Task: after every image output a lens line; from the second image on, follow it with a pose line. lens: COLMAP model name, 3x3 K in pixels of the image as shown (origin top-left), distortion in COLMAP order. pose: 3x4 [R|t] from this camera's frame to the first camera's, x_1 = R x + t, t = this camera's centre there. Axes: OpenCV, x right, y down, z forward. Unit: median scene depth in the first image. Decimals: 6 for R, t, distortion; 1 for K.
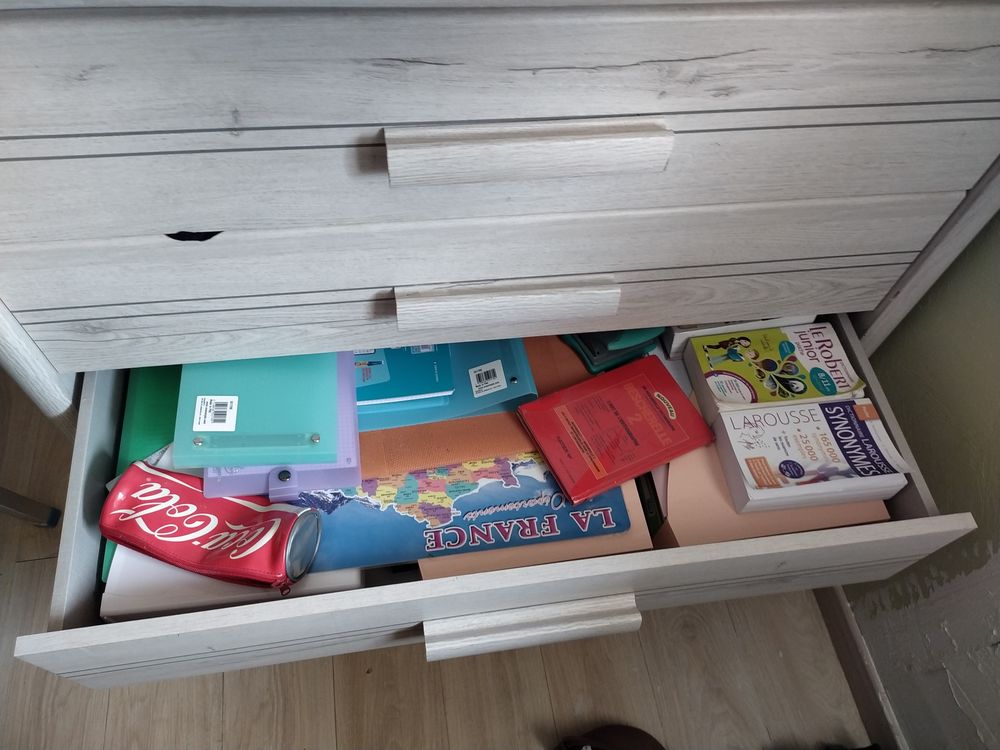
lens RADIAL K [[746.6, 0, 500.0], [0, 746.6, 375.0], [0, 0, 1]] dist [0.049974, -0.055925]
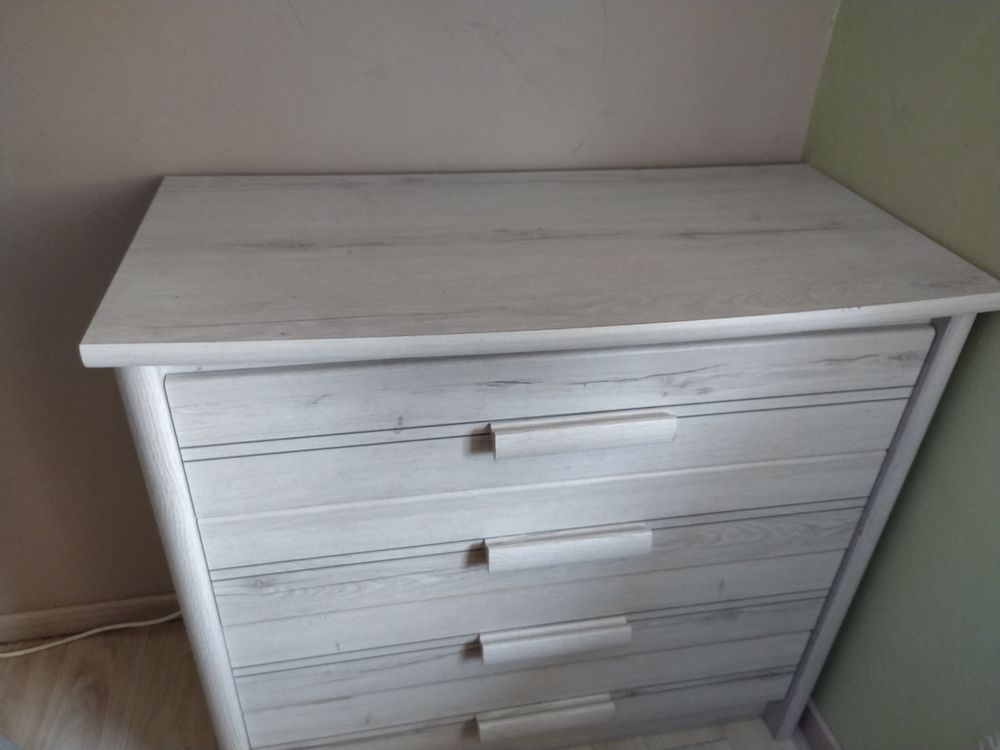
lens RADIAL K [[746.6, 0, 500.0], [0, 746.6, 375.0], [0, 0, 1]] dist [0.049974, -0.055925]
pose [[0.998414, -0.053172, 0.018471, -0.138531], [0.056073, 0.910746, -0.409144, 0.188167], [0.004933, 0.409531, 0.912283, -0.396874]]
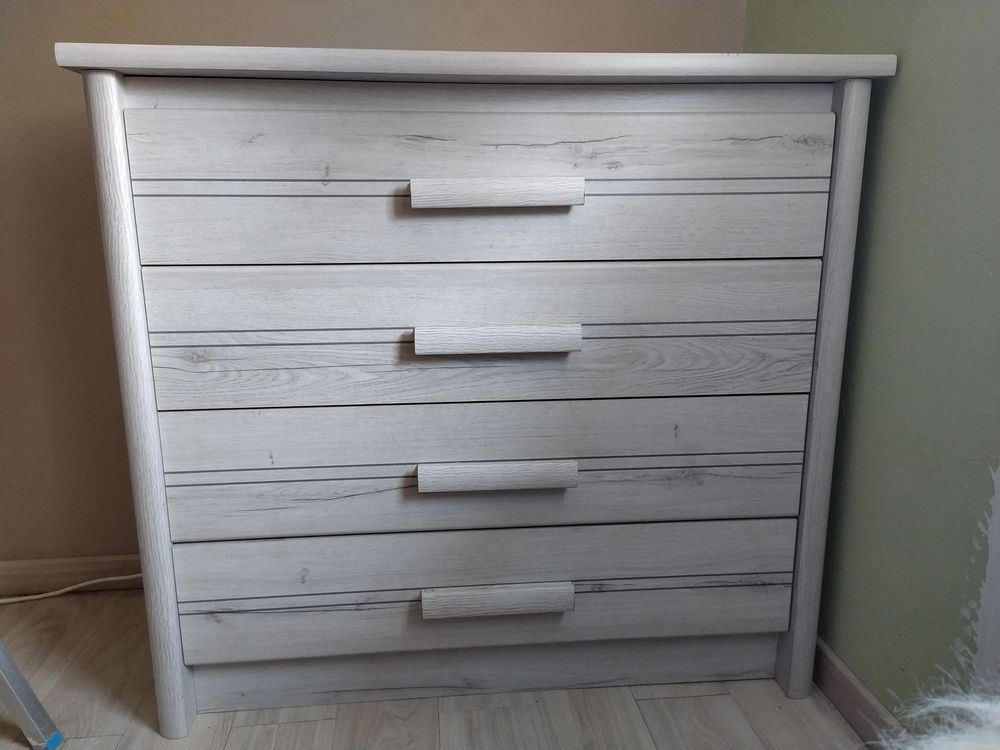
lens RADIAL K [[746.6, 0, 500.0], [0, 746.6, 375.0], [0, 0, 1]] dist [0.049974, -0.055925]
pose [[0.995218, -0.065730, -0.072257, 0.123825], [-0.003606, 0.714494, -0.699633, 1.028437], [0.097614, 0.696547, 0.710840, 0.103635]]
